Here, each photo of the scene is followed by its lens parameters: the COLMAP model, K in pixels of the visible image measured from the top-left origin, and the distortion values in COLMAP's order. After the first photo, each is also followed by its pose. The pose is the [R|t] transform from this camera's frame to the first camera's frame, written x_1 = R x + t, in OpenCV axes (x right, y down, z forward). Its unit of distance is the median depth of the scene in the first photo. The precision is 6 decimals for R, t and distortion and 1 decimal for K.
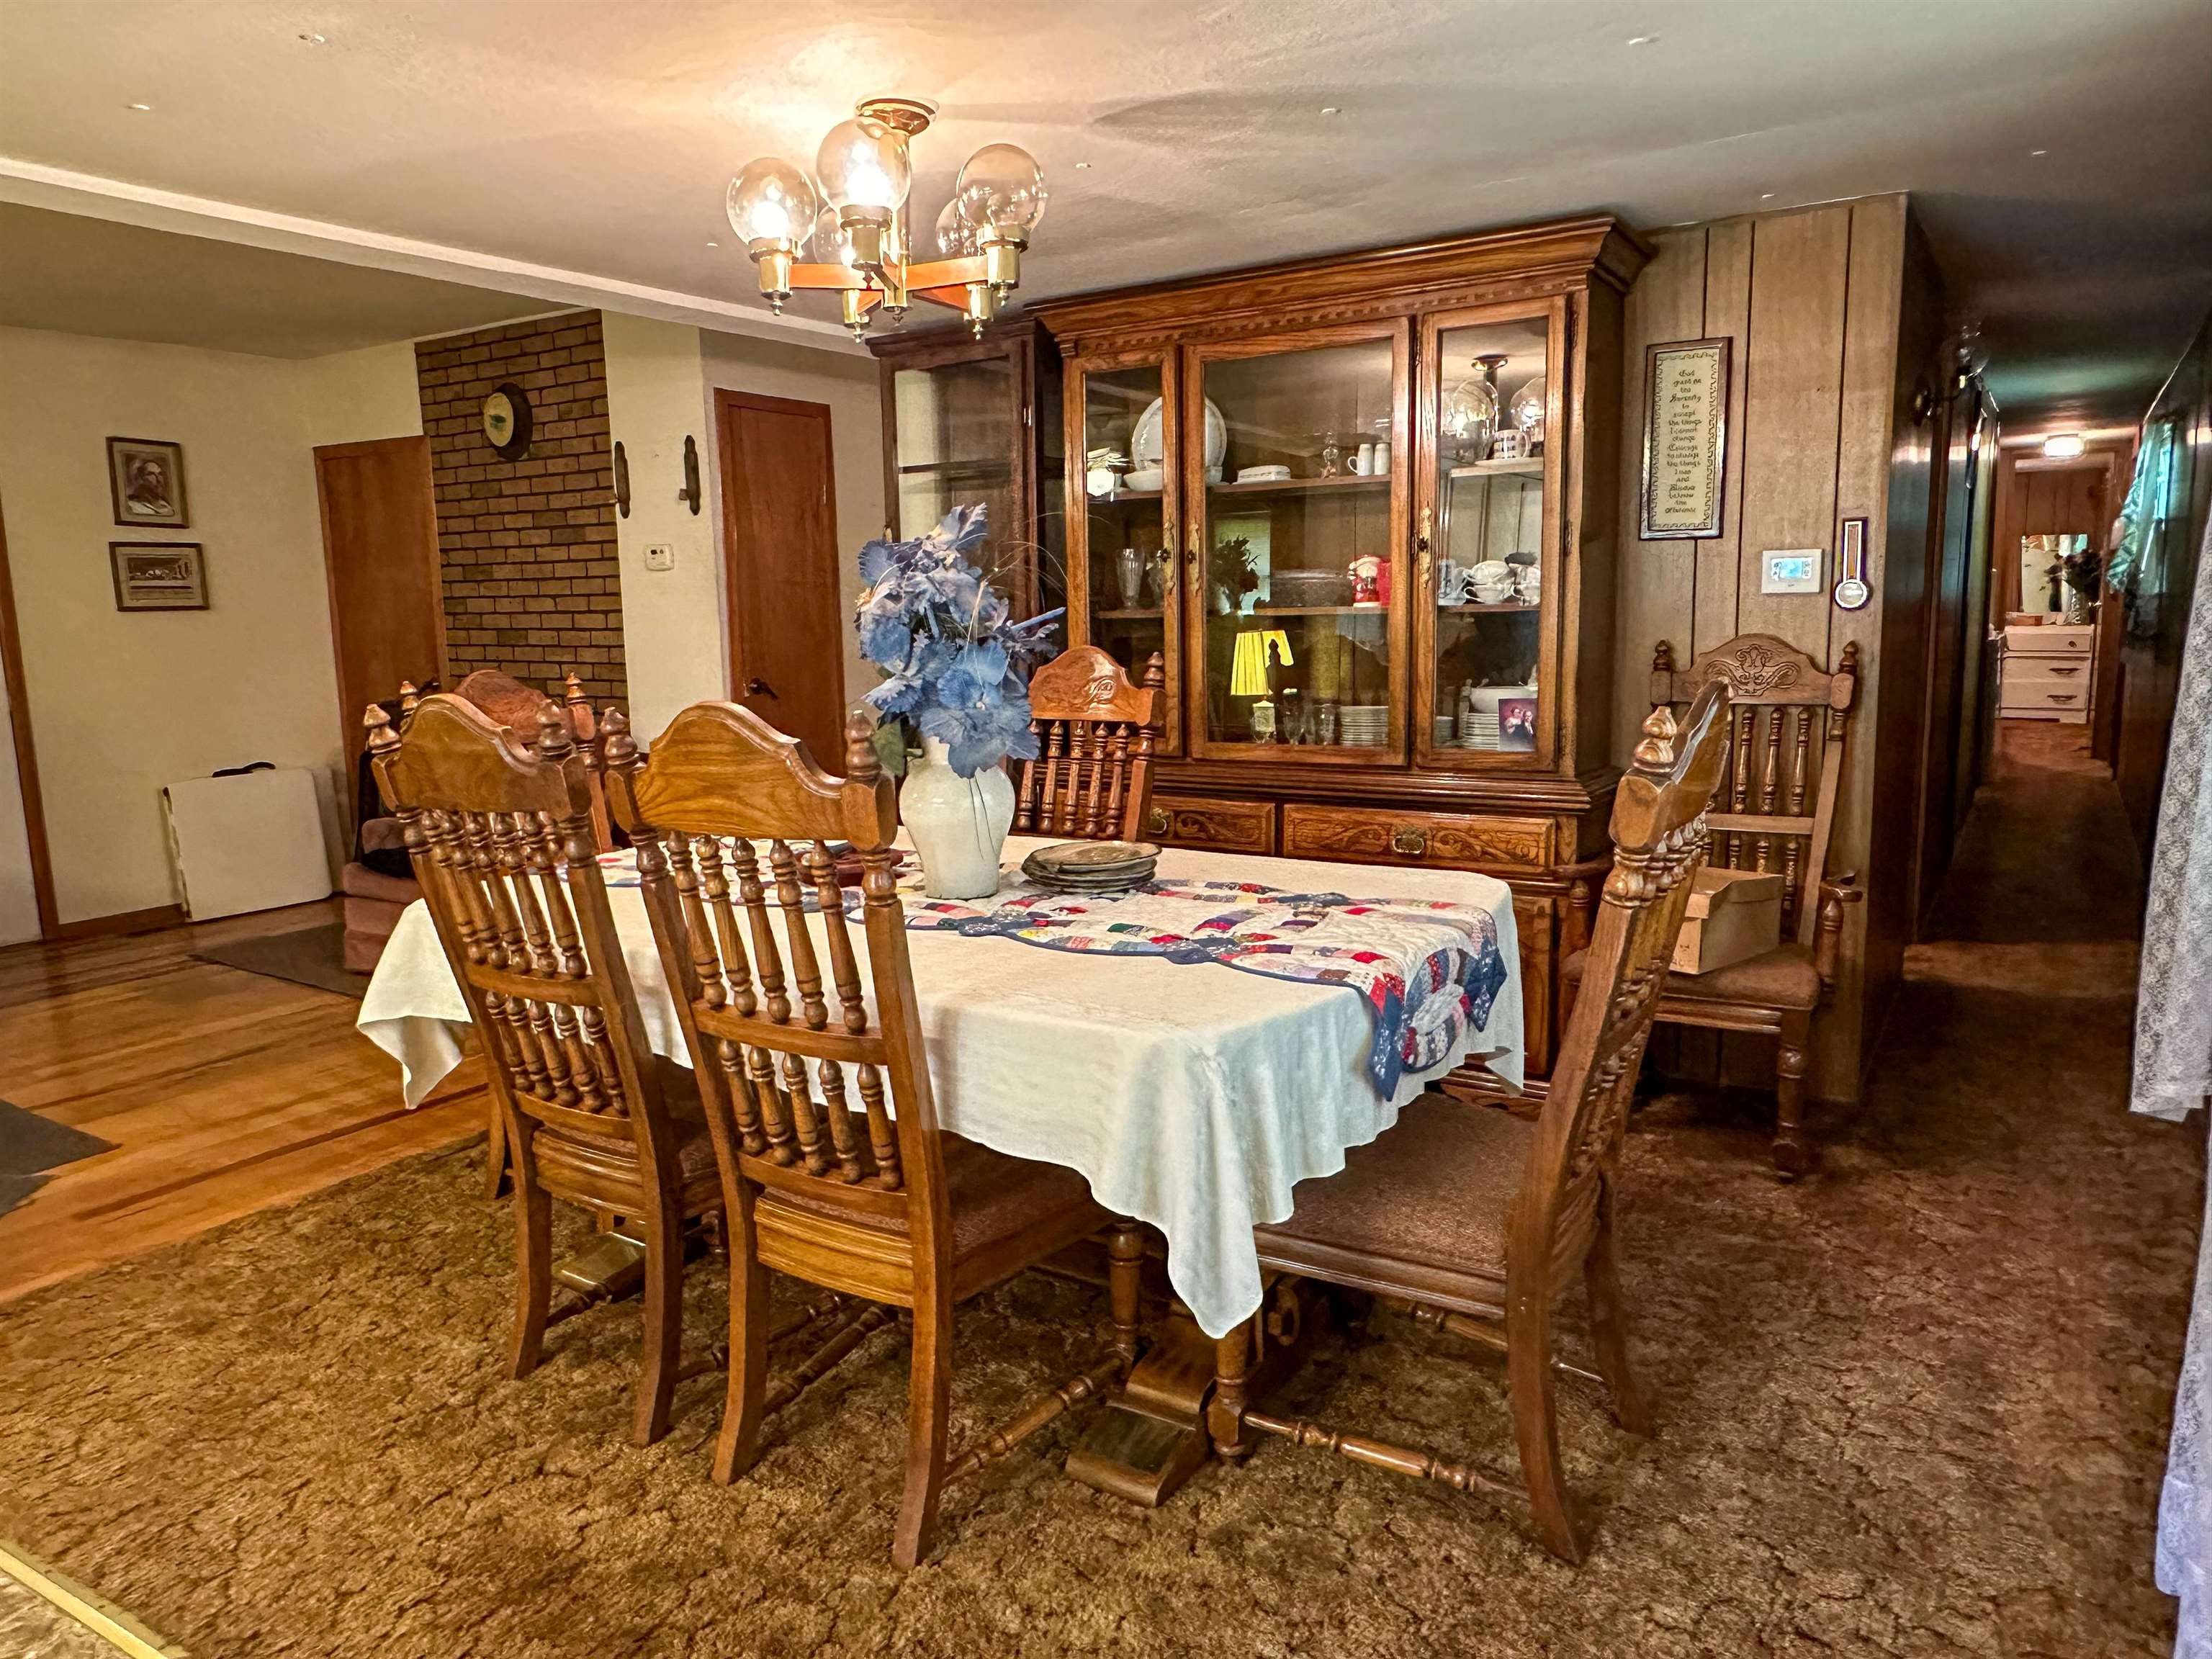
lens RADIAL K [[1466.3, 0, 1101.4], [0, 1466.3, 835.2], [0, 0, 1]] dist [-0.006814, 0.001061]
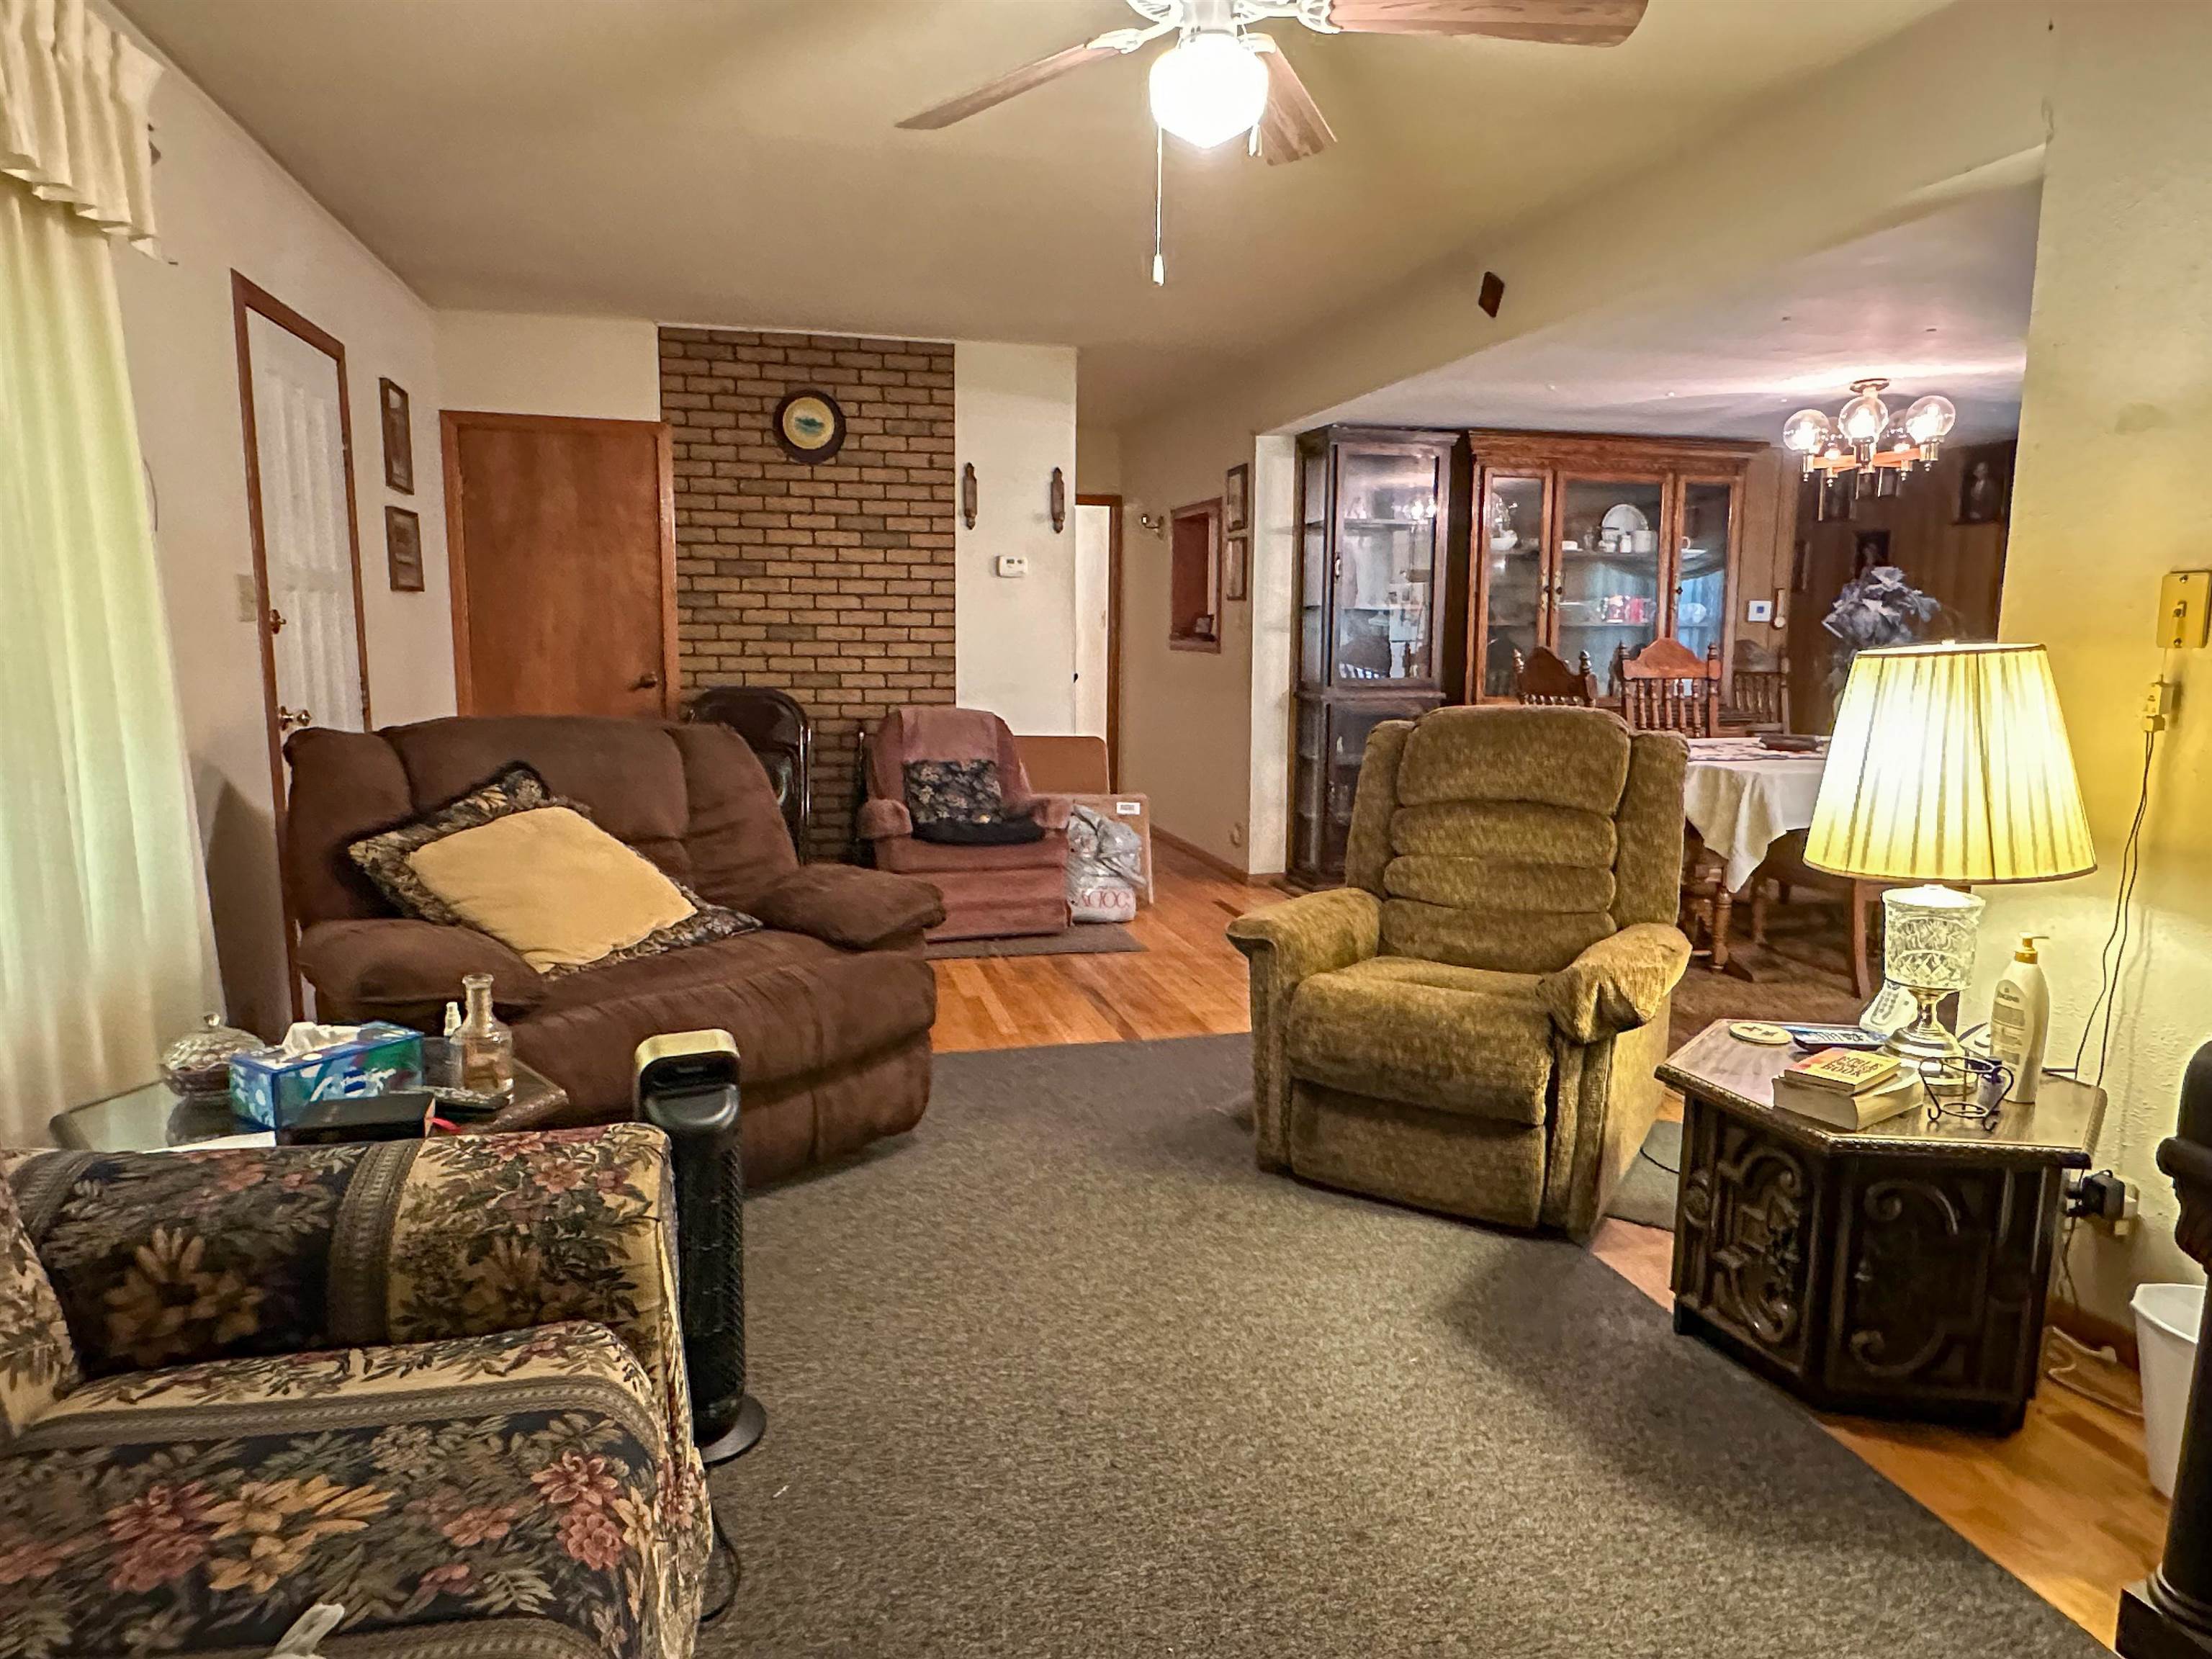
lens RADIAL K [[1363.3, 0, 1105.6], [0, 1363.3, 835.4], [0, 0, 1]] dist [-0.003461, -0.001163]
pose [[0.685566, -0.087107, 0.722780, -1.001846], [0.094084, 0.995091, 0.030685, -0.001338], [-0.721905, 0.046966, 0.690396, 0.191145]]
